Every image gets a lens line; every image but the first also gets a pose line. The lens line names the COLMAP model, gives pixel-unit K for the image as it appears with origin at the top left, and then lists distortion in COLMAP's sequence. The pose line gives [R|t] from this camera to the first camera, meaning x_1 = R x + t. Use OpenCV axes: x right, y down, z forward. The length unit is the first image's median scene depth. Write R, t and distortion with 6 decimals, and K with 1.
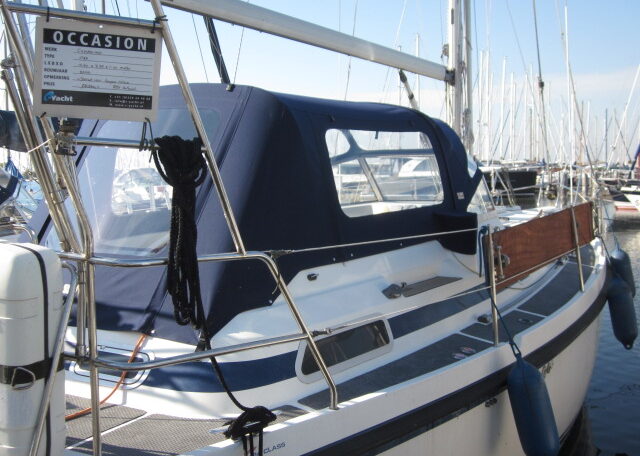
lens RADIAL K [[712.8, 0, 321.4], [0, 712.8, 231.1], [0, 0, 1]] dist [-0.054731, 0.000000]
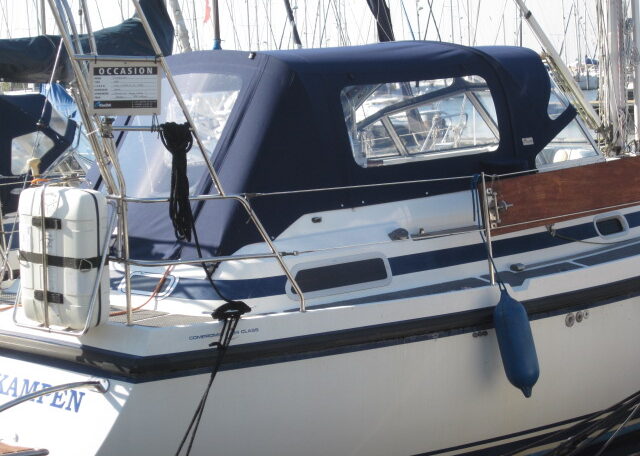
lens RADIAL K [[1694.5, 0, 319.6], [0, 1694.5, 227.6], [0, 0, 1]] dist [0.061133, 0.000000]
pose [[0.966459, -0.002802, -0.256805, 1.110355], [0.008925, 0.999703, 0.022677, 0.021781], [0.256666, -0.024208, 0.966197, -2.656708]]
